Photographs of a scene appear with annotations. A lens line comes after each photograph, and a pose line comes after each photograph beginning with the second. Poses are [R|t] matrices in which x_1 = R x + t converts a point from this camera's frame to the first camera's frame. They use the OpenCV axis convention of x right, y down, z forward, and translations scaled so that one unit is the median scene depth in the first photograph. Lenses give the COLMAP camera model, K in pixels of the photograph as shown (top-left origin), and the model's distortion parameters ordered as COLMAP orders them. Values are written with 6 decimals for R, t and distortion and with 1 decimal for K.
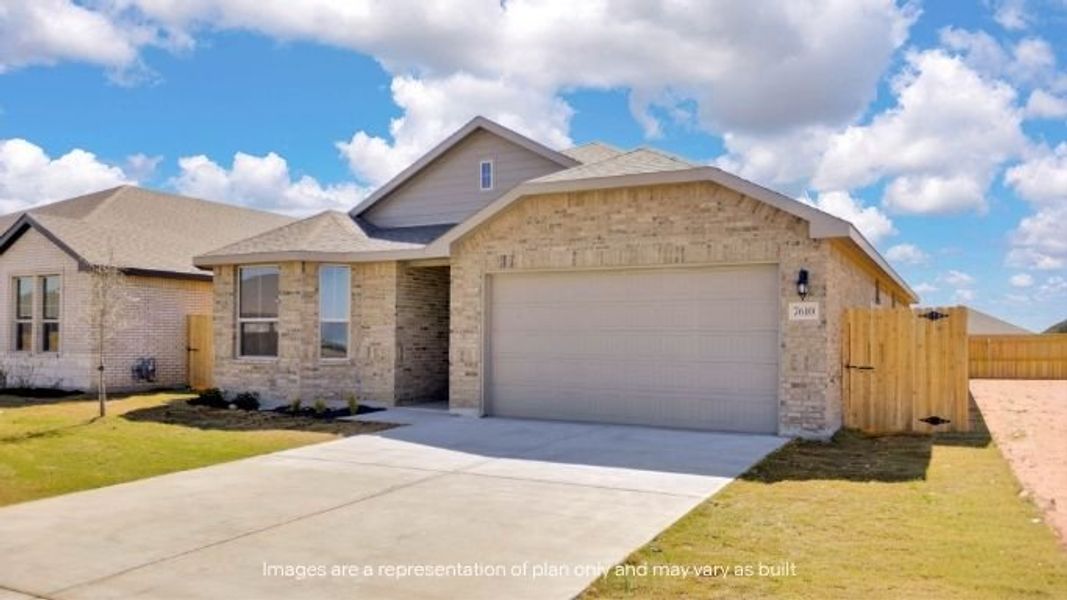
lens RADIAL K [[772.1, 0, 527.5], [0, 772.1, 307.2], [0, 0, 1]] dist [-0.005271, 0.000688]
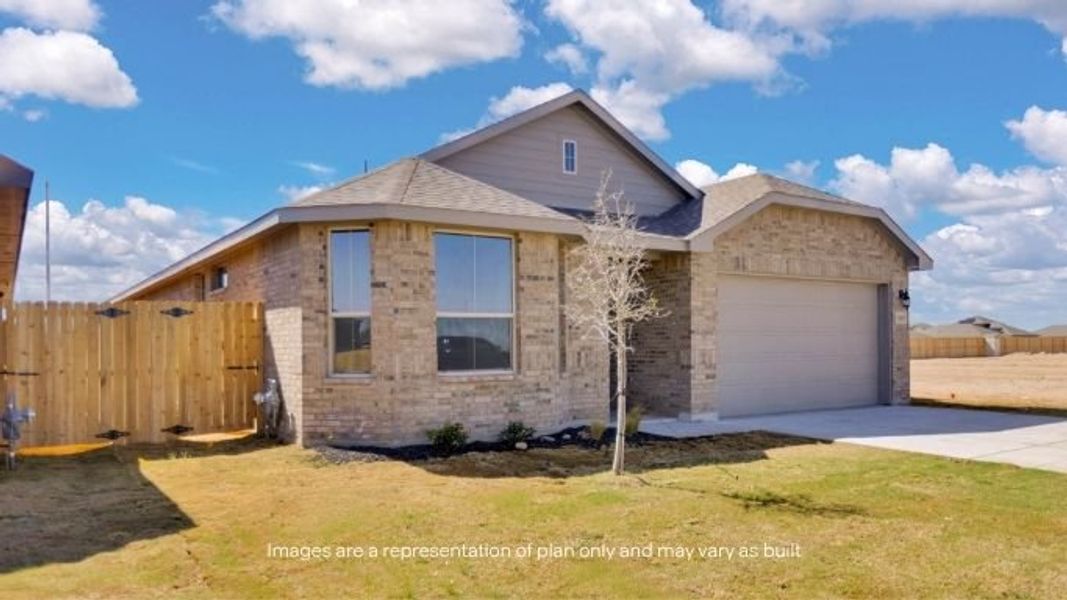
lens RADIAL K [[772.1, 0, 527.5], [0, 772.1, 300.4], [0, 0, 1]] dist [-0.005271, 0.000688]
pose [[0.502232, 0.033439, 0.864086, -0.940581], [-0.028750, 0.999345, -0.021963, 0.017939], [-0.864255, -0.013812, 0.502864, 0.659196]]
